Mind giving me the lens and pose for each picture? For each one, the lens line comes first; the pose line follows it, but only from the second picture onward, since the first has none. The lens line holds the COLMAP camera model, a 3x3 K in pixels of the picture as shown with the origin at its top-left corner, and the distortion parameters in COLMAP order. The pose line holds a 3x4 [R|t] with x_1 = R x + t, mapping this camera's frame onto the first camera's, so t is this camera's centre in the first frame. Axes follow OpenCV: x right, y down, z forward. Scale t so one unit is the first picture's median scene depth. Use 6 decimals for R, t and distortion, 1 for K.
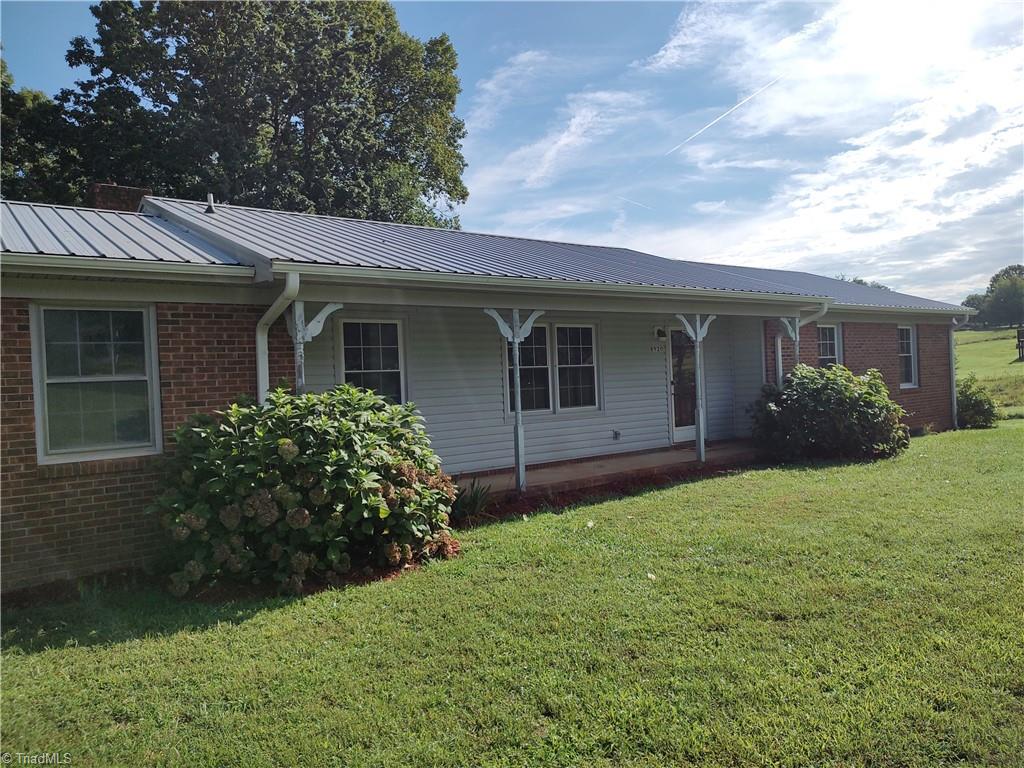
lens RADIAL K [[752.4, 0, 512.0], [0, 752.4, 384.0], [0, 0, 1]] dist [-0.008407, 0.042419]
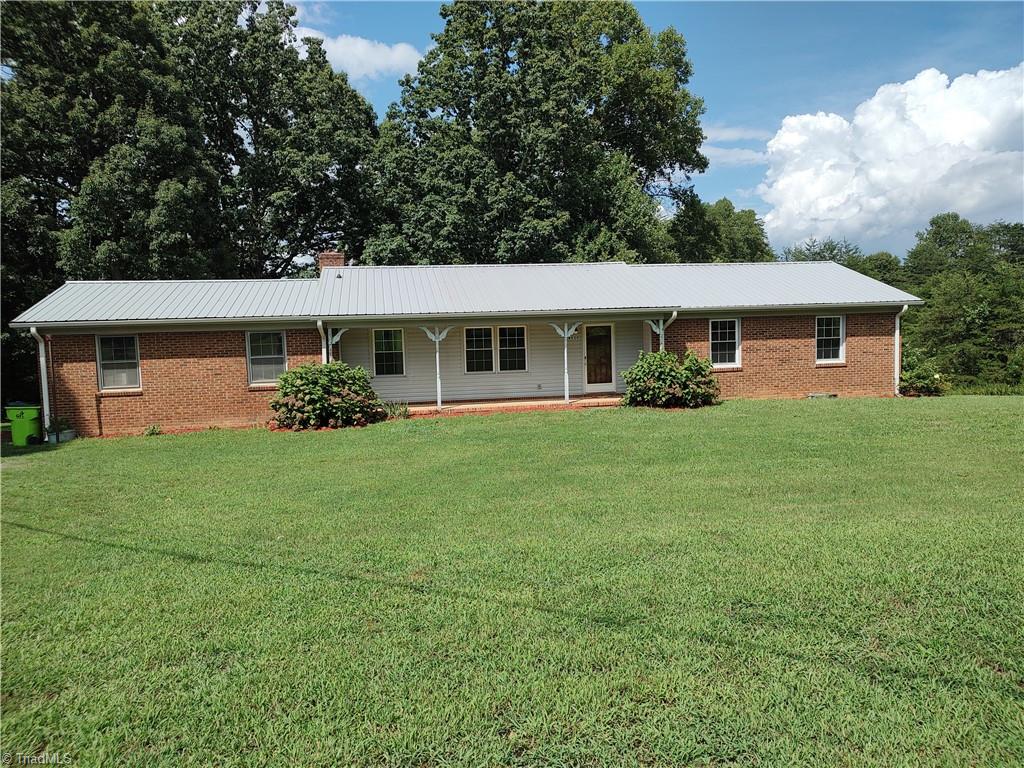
lens RADIAL K [[752.4, 0, 512.0], [0, 752.4, 384.0], [0, 0, 1]] dist [-0.008407, 0.042419]
pose [[0.879986, 0.047082, -0.472660, 0.957082], [-0.004962, 0.995932, 0.089966, -0.102137], [0.474974, -0.076823, 0.876640, -0.610357]]
